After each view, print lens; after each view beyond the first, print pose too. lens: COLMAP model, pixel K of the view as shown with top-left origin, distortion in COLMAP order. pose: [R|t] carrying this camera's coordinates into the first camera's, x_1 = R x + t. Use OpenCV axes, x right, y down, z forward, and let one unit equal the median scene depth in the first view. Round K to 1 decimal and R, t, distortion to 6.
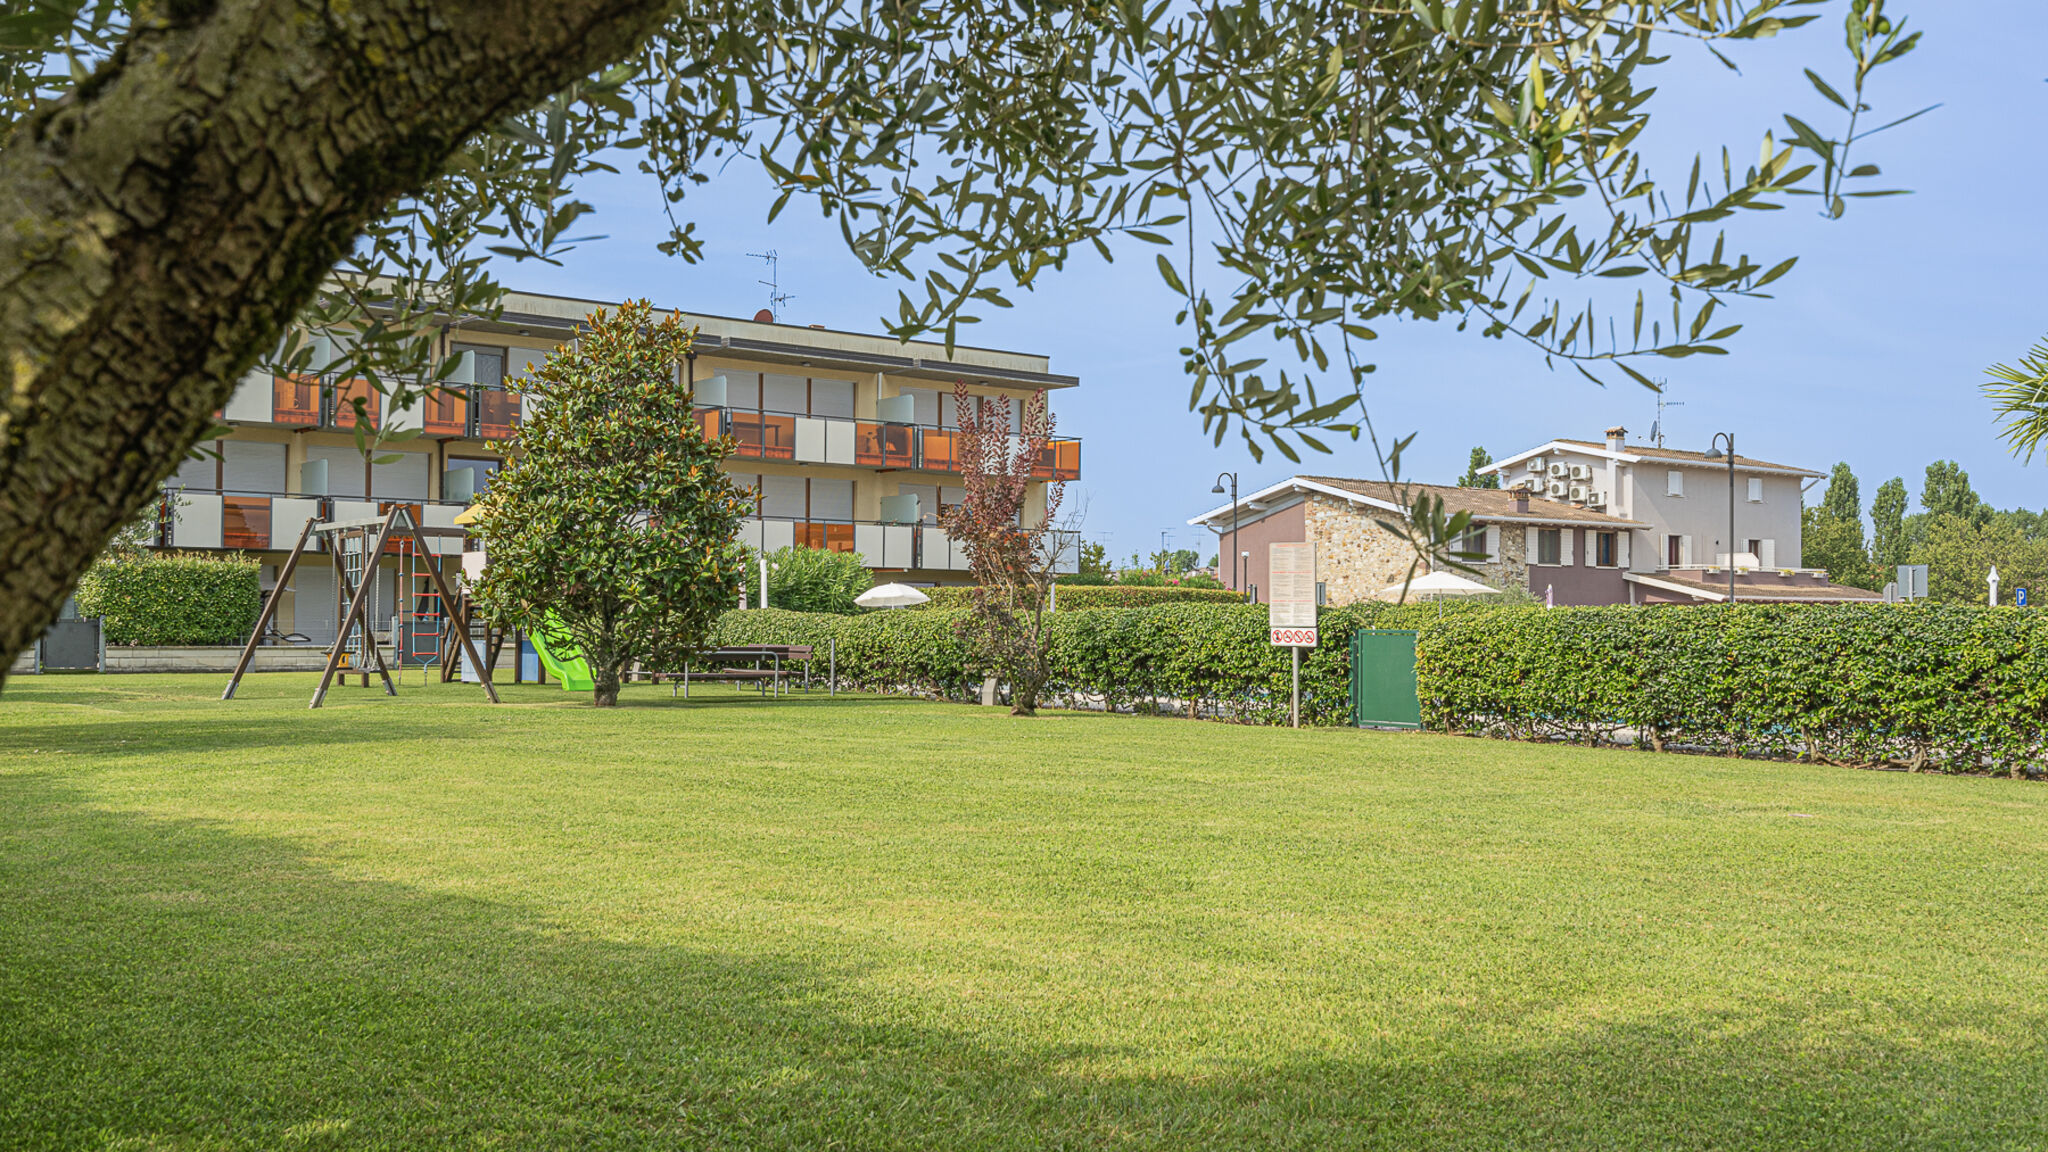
lens RADIAL K [[1947.2, 0, 1019.5], [0, 1947.2, 583.4], [0, 0, 1]] dist [0.011397, 0.000000]
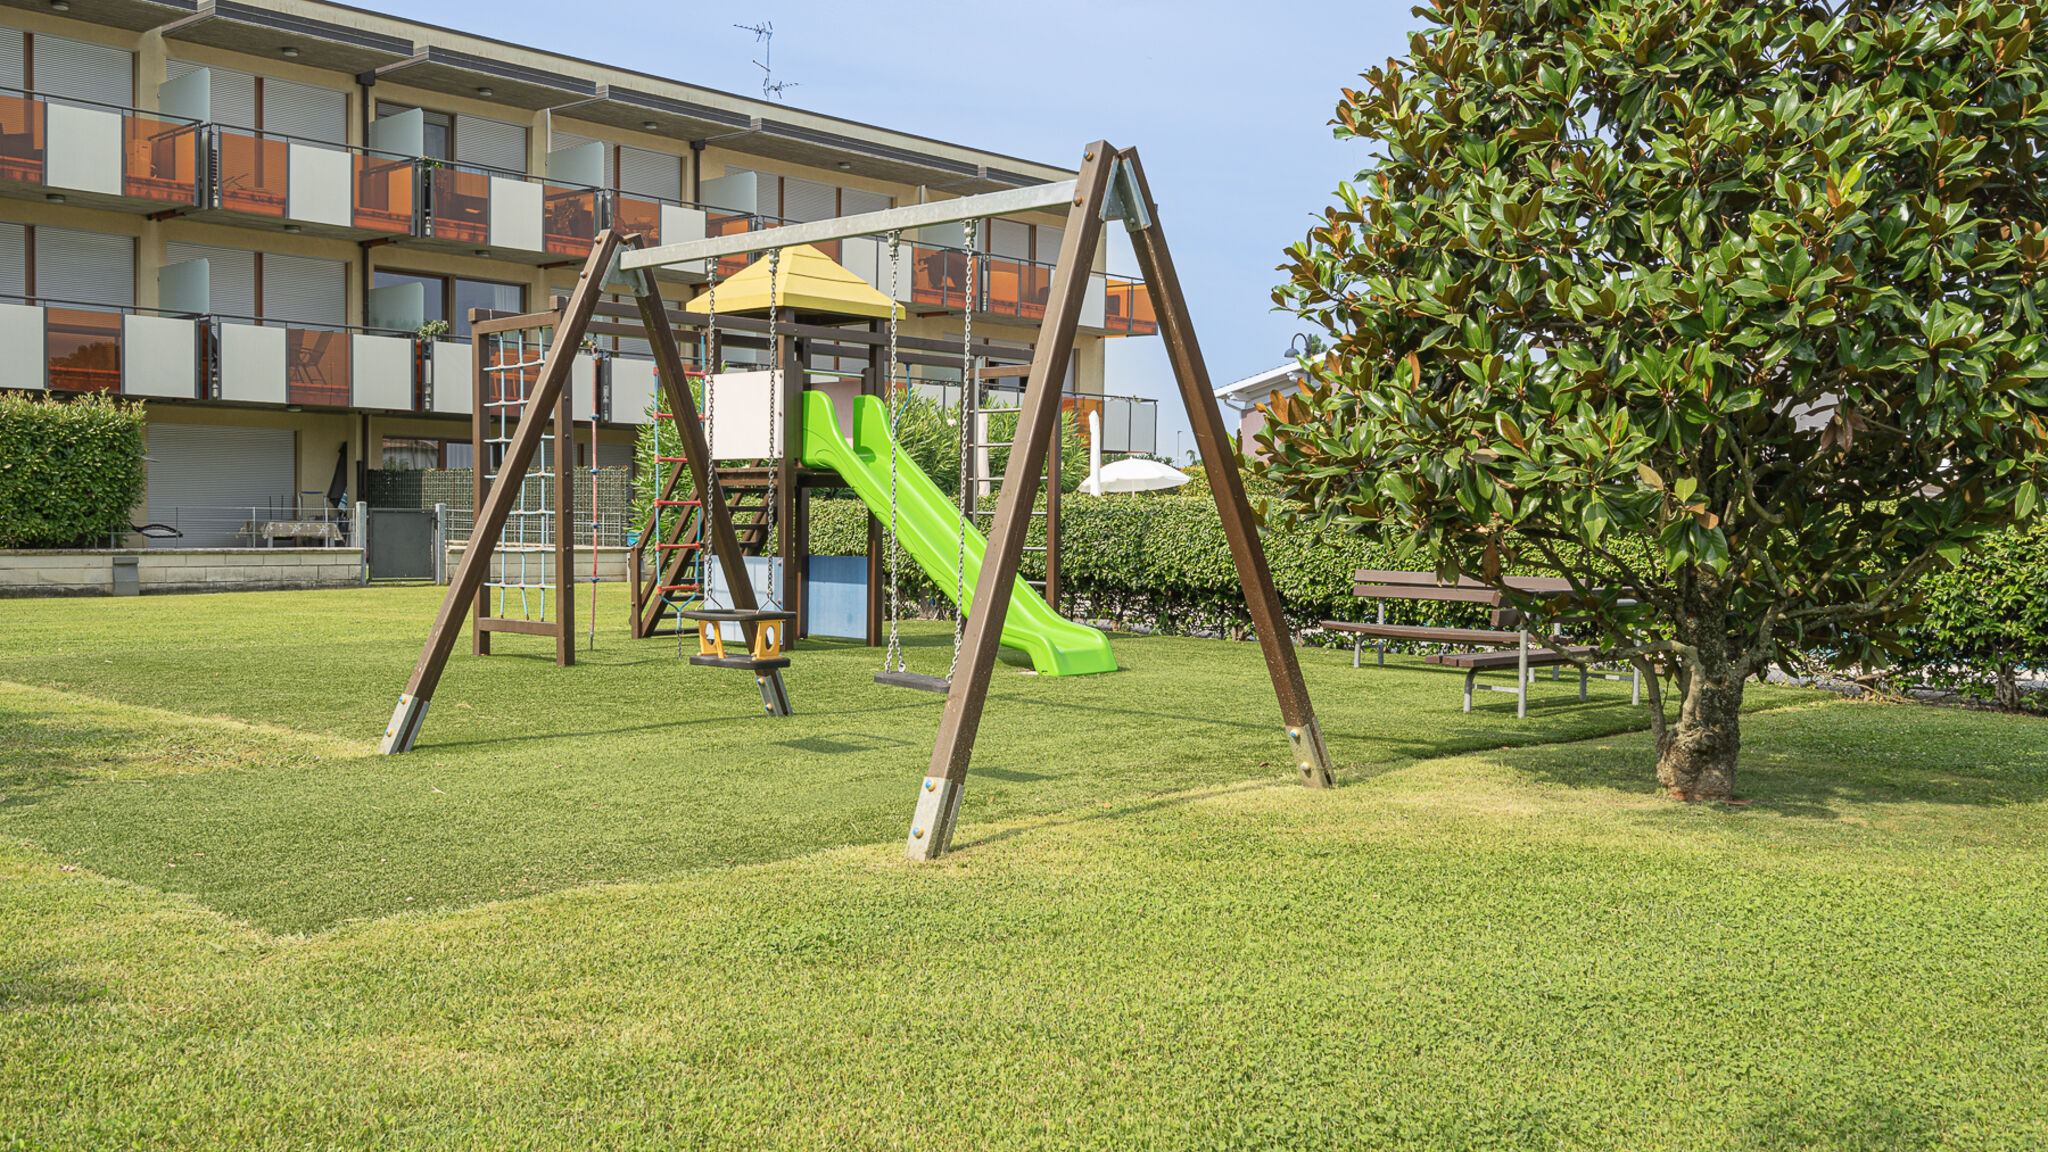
lens RADIAL K [[1886.2, 0, 1031.0], [0, 1886.2, 575.3], [0, 0, 1]] dist [0.026850, 0.000000]
pose [[0.990139, 0.003324, 0.140048, -0.319642], [-0.010981, 0.998484, 0.053939, 0.009201], [-0.139656, -0.054945, 0.988674, 0.613576]]
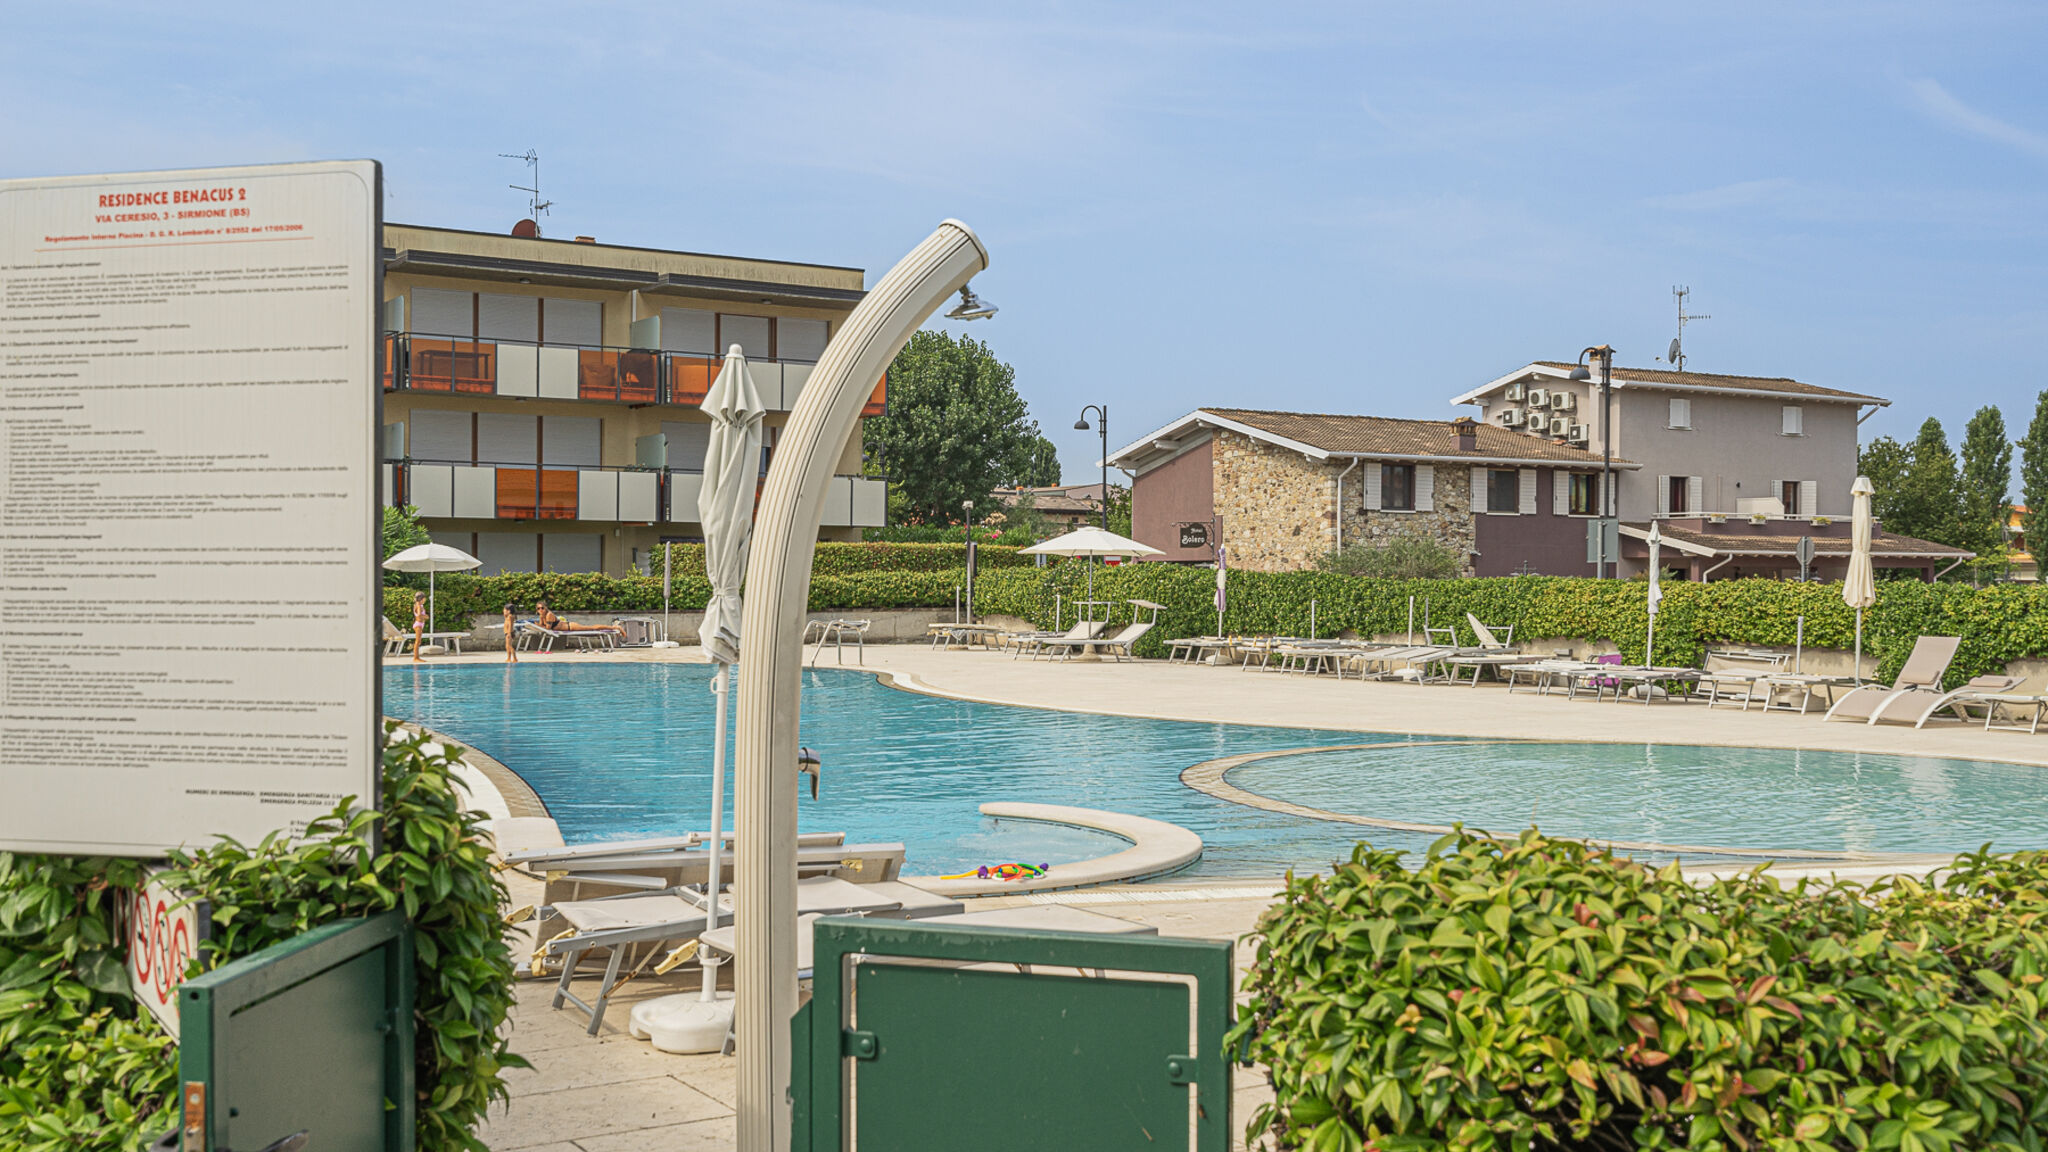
lens RADIAL K [[2055.1, 0, 1024.9], [0, 2055.1, 572.8], [0, 0, 1]] dist [0.012286, 0.000000]
pose [[0.993255, -0.004135, -0.115878, 0.478334], [0.005780, 0.999887, 0.013867, 0.006479], [0.115807, -0.014443, 0.993167, 0.317353]]
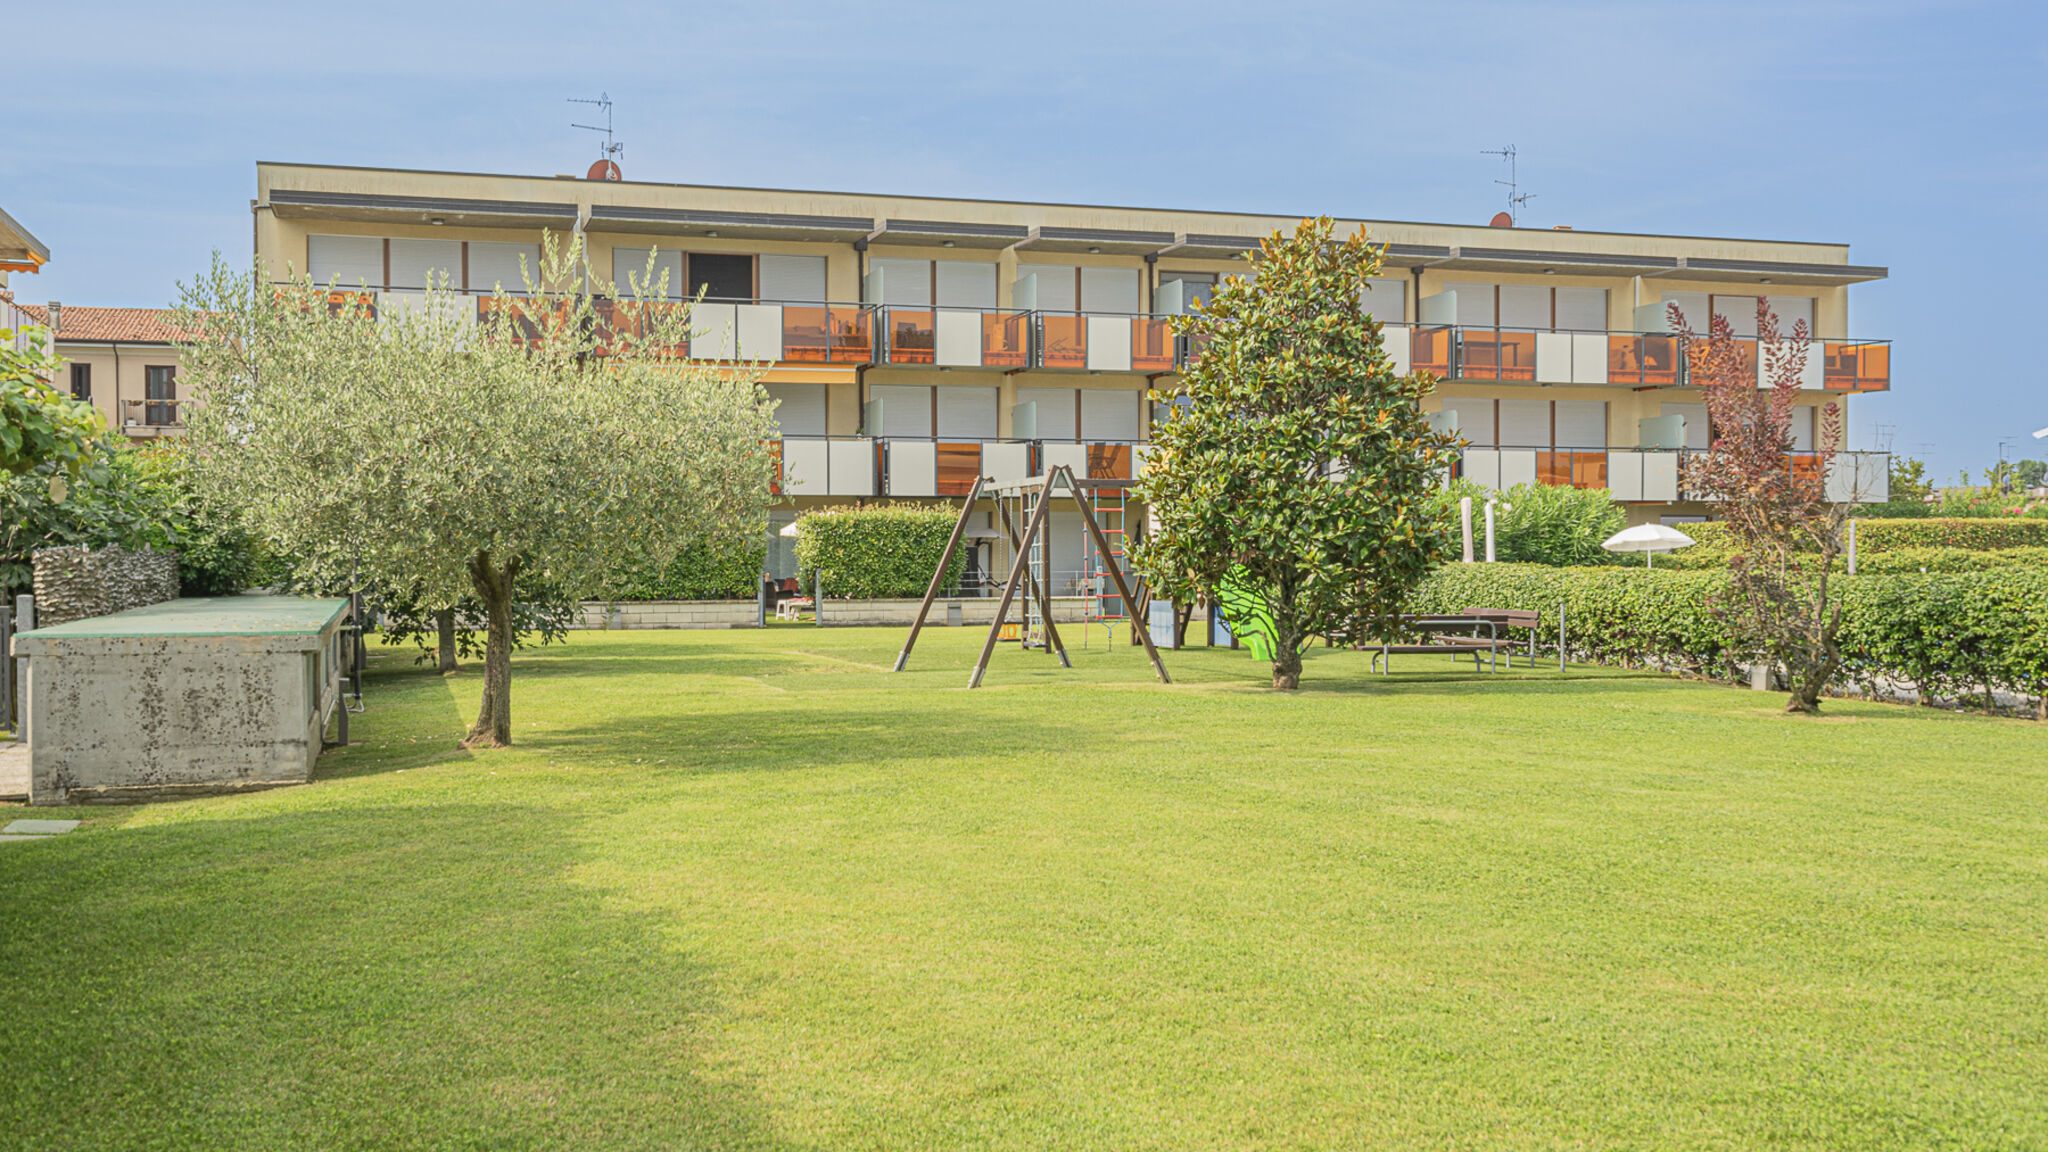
lens RADIAL K [[2055.1, 0, 993.4], [0, 2055.1, 564.8], [0, 0, 1]] dist [0.012286, 0.000000]
pose [[0.928191, -0.005661, -0.372061, 0.006691], [0.015746, 0.999586, 0.024072, -0.014176], [0.371771, -0.028202, 0.927896, 0.086701]]
